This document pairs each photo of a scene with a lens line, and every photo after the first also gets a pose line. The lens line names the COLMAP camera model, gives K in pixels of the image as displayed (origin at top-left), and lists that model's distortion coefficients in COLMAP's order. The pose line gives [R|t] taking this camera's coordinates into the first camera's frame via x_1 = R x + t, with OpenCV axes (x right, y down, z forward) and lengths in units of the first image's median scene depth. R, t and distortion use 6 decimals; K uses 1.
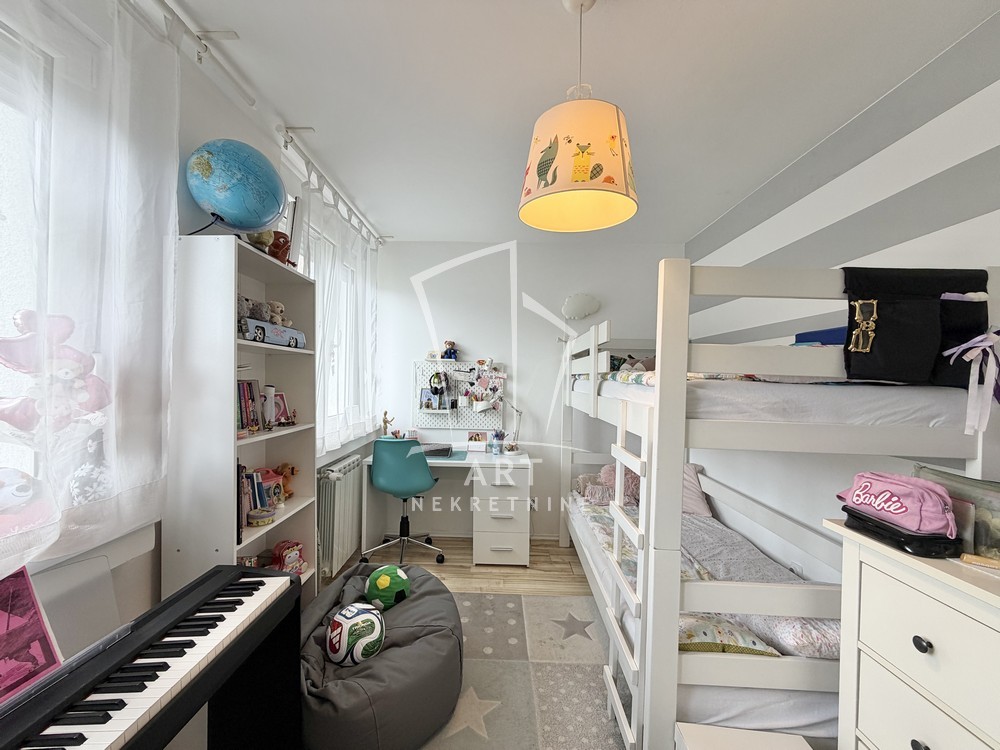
lens RADIAL K [[398.9, 0, 500.7], [0, 398.9, 378.5], [0, 0, 1]] dist [-0.001164, 0.001165]
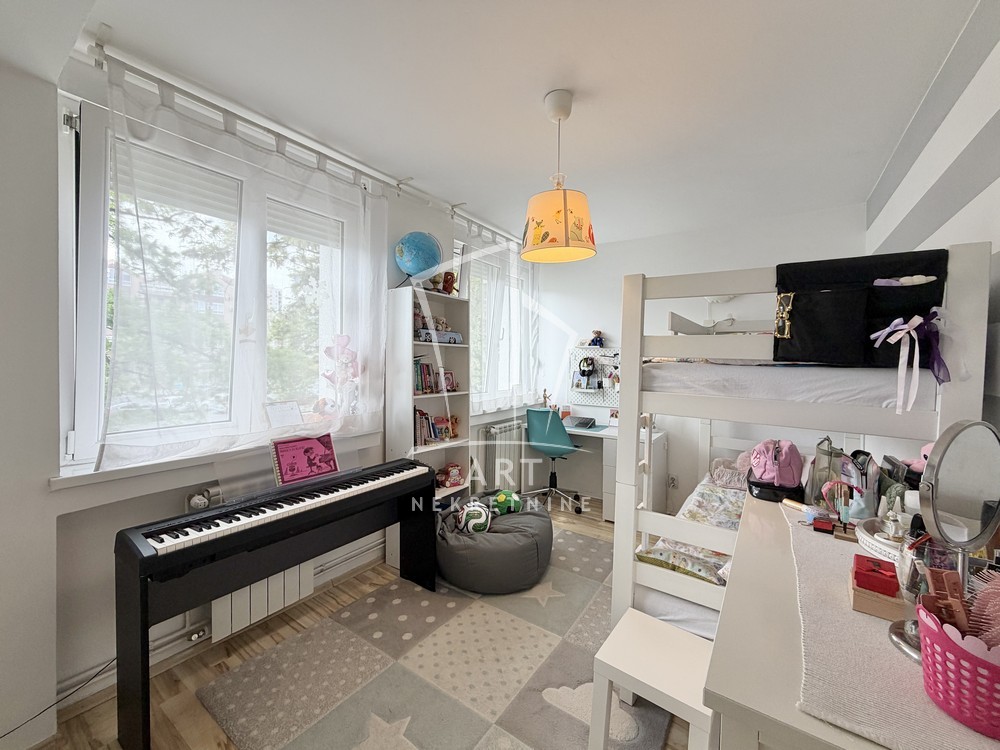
lens RADIAL K [[398.9, 0, 494.7], [0, 398.9, 369.4], [0, 0, 1]] dist [-0.001164, 0.001165]
pose [[0.836639, 0.006820, -0.547713, 0.631017], [0.001520, 0.999890, 0.014772, 0.005115], [0.547753, -0.013192, 0.836536, -0.328809]]
